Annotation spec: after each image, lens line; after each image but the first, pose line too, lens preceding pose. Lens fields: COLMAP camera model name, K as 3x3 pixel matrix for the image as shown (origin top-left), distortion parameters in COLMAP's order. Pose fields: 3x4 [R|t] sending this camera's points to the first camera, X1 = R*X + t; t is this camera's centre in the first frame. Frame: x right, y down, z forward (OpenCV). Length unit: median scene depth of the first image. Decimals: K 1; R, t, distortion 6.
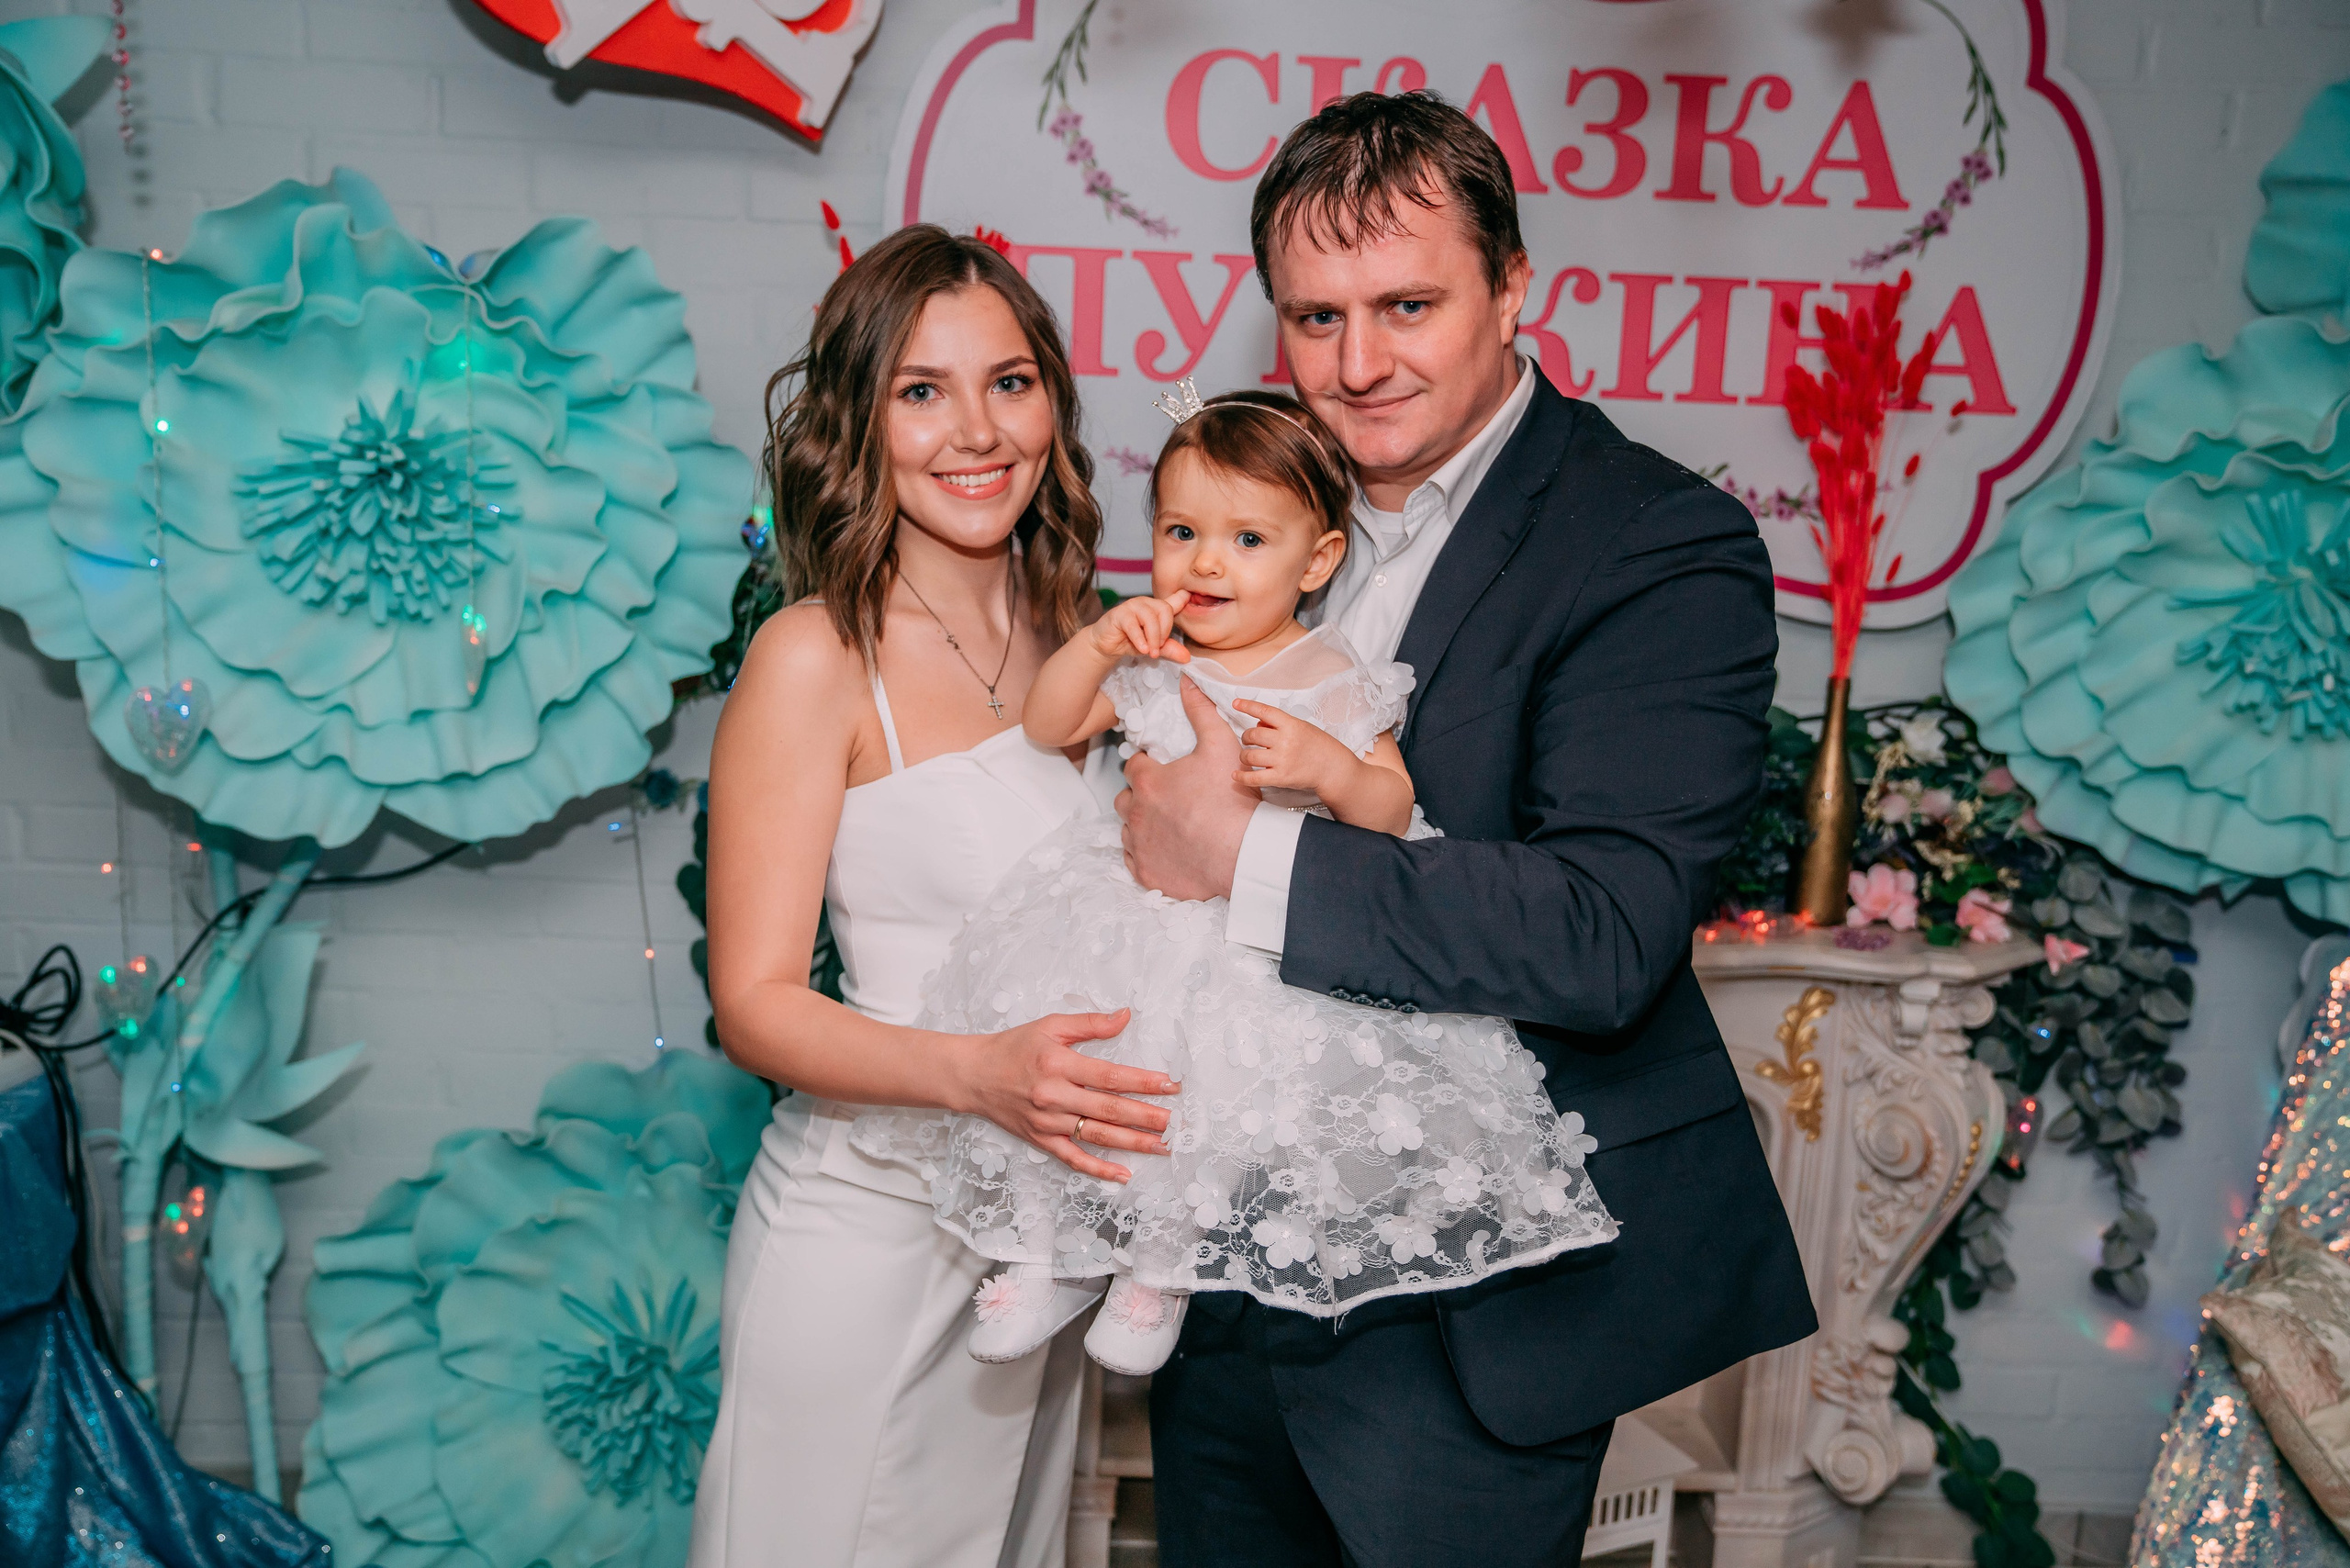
lens RADIAL K [[2327.2, 0, 1166.4], [0, 2327.2, 787.3], [0, 0, 1]] dist [0.052770, 0.000000]
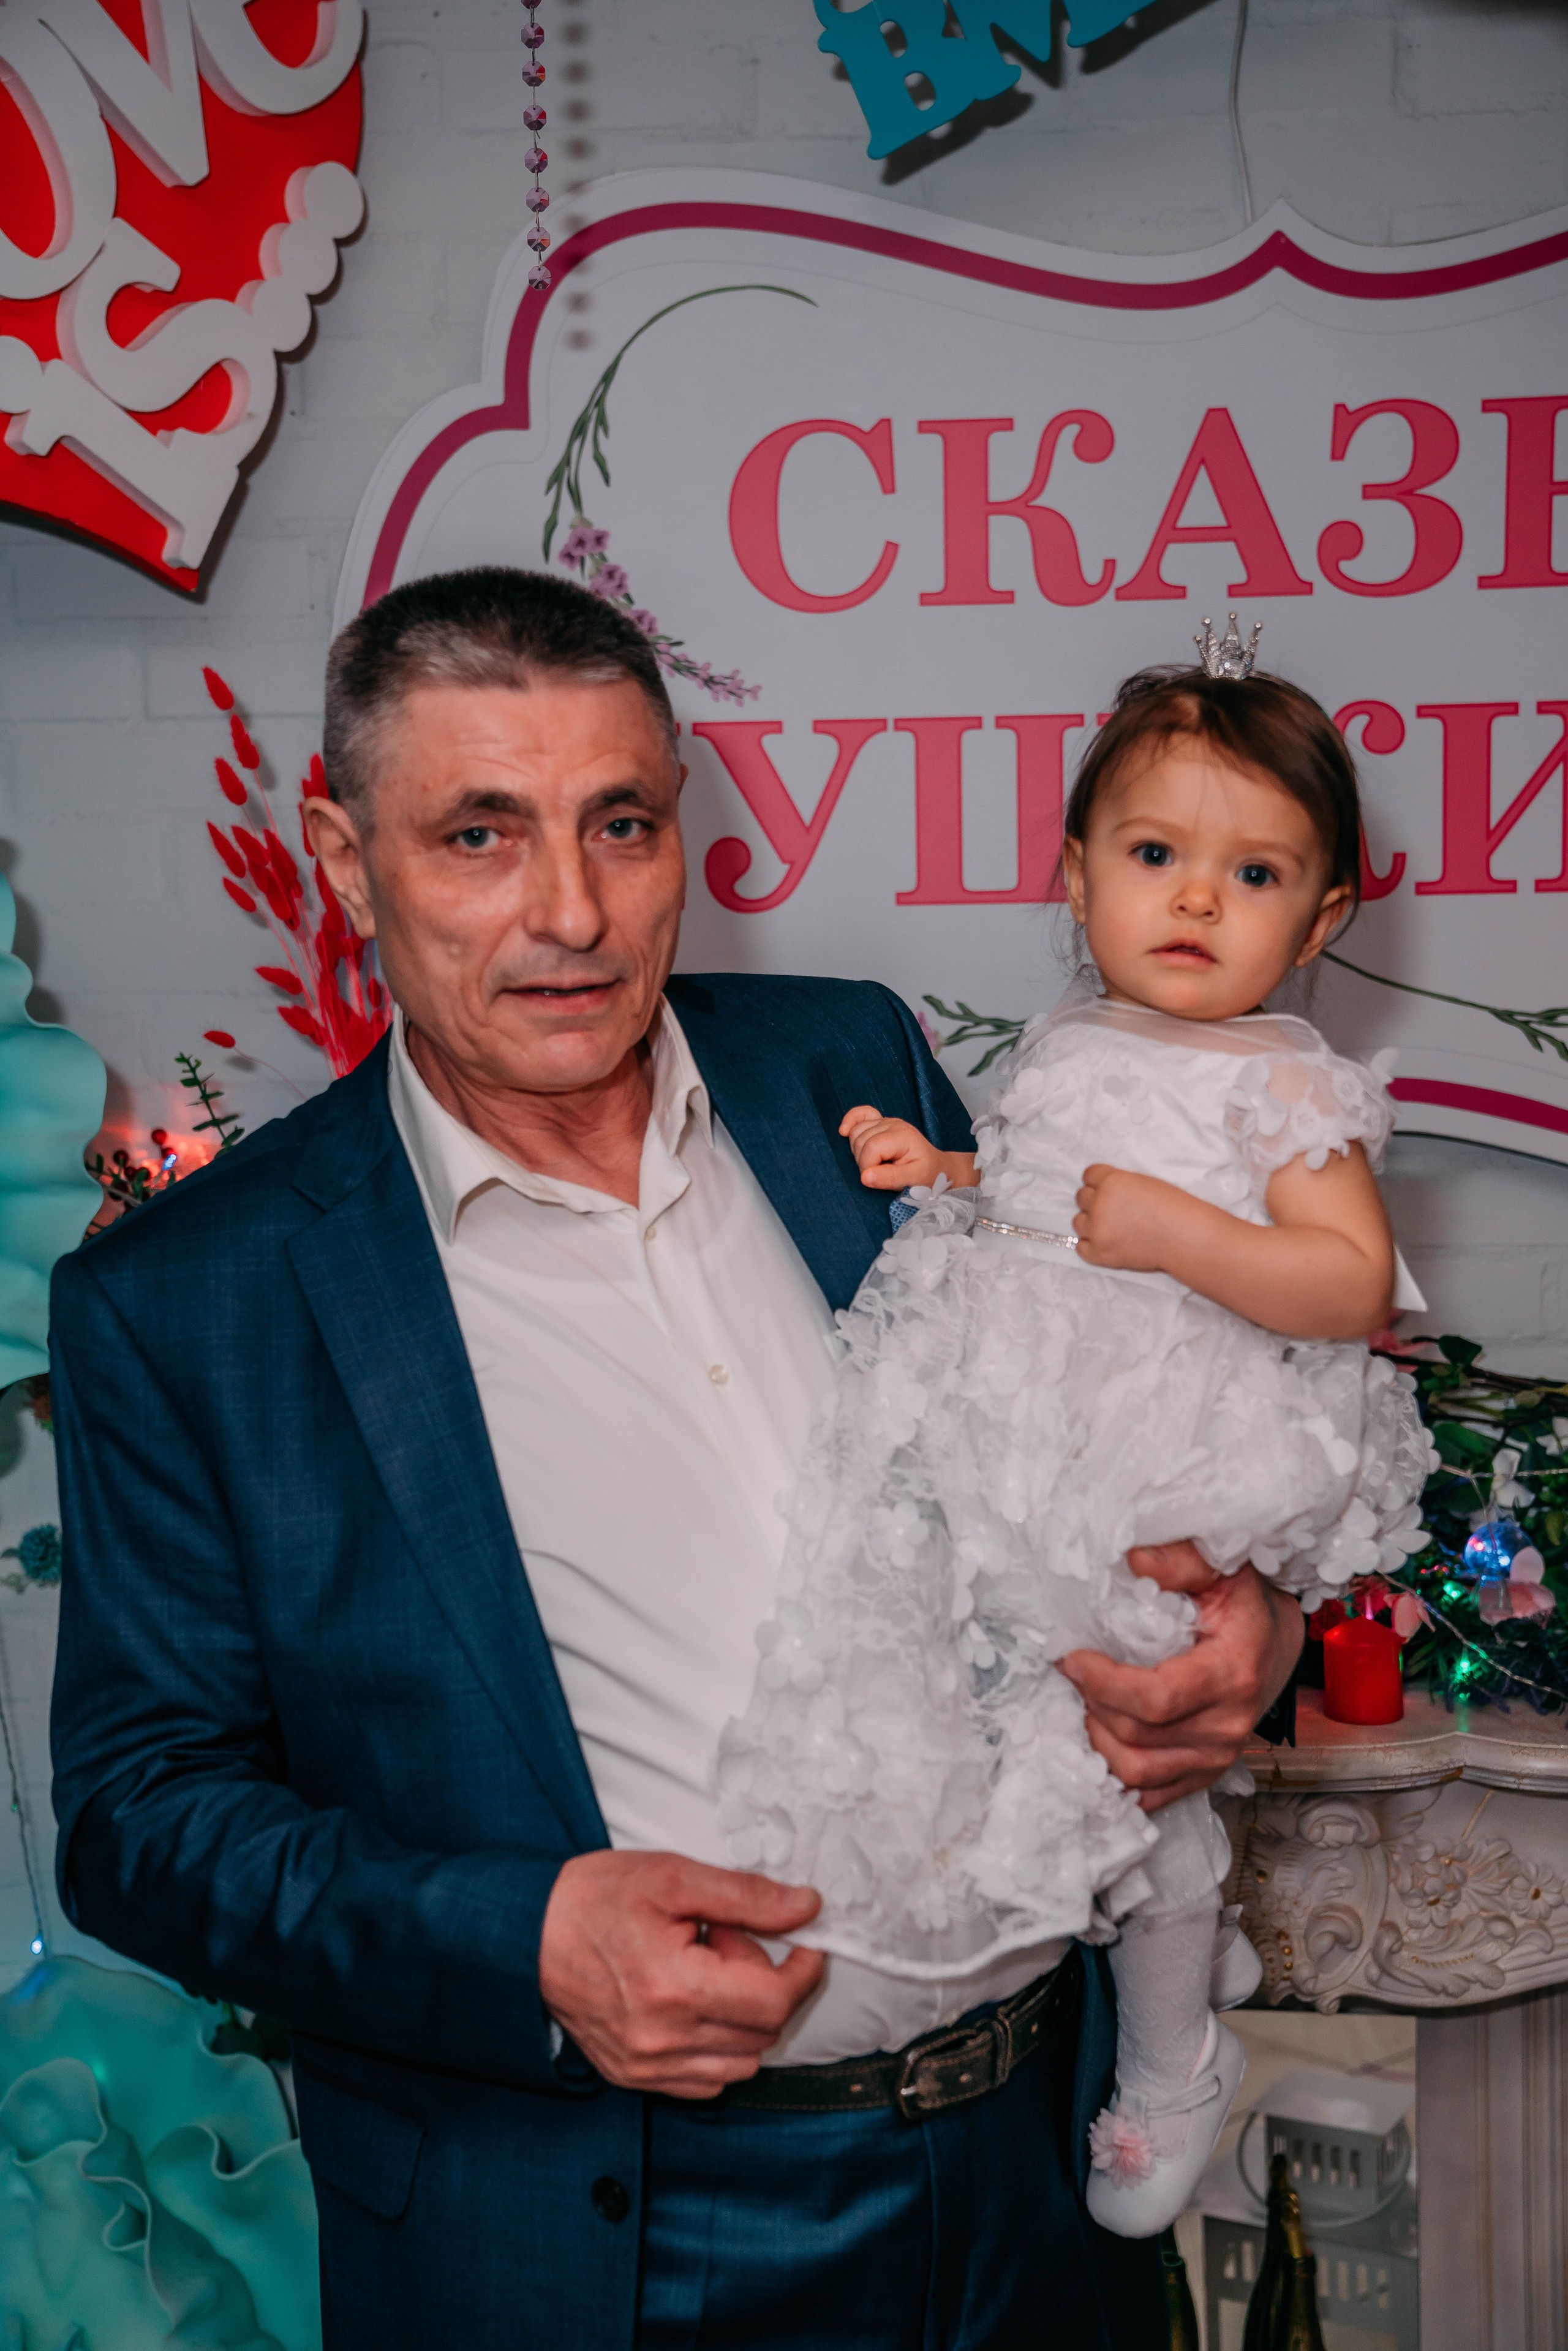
lens RADIAL K [[2931.7, 0, 806.2], [0, 2931.7, 1189.4], [0, 0, 1]] dist [0.171416, 0.000000]
pose [[0.992933, -0.053235, -0.106066, 0.101578], [0.040124, 0.991704, -0.122117, 0.009989], [0.111687, 0.116998, 0.986832, 0.176165]]
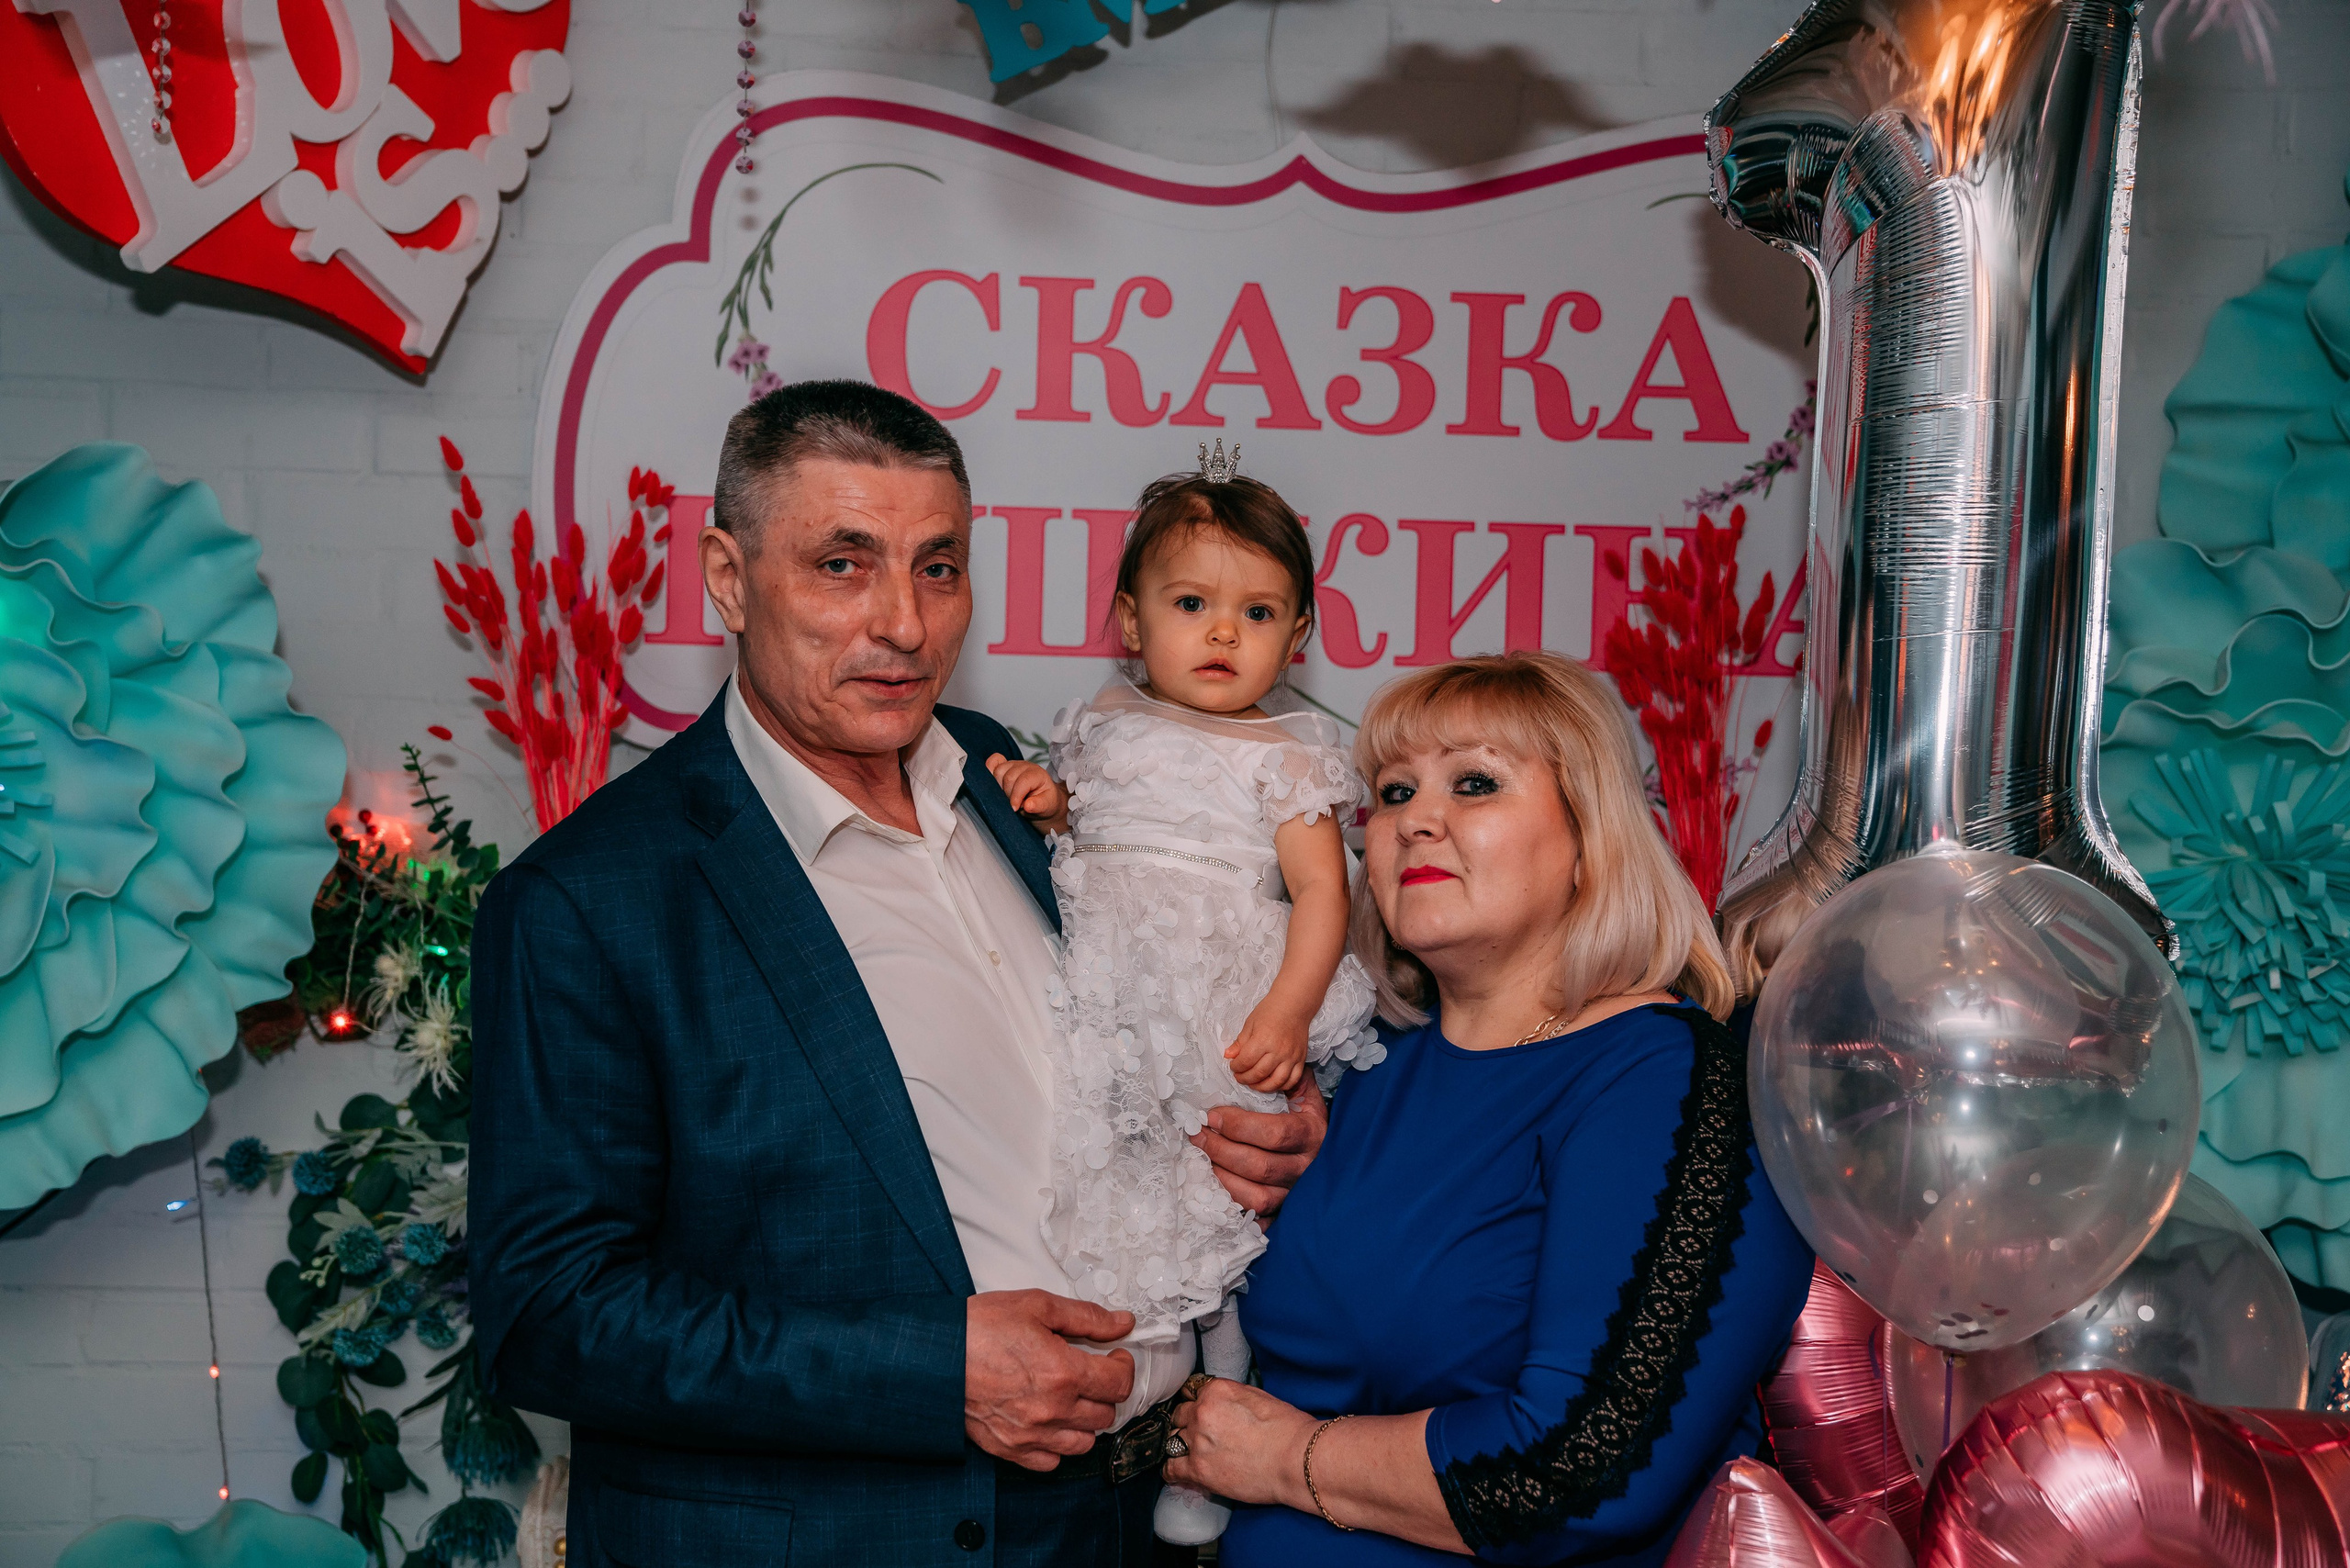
lens RADIAL K [[2941.2, 0, 1156.9], [0, 2941.2, 791.2], [0, 0, 1]] dist [0.170532, 0.000000]
pose [[0.999846, -0.016958, 0.004442, 0.096963], [0.017482, 0.983423, -0.180484, 0.068644], [-0.001307, 0.180533, 0.983568, -0.032342]]
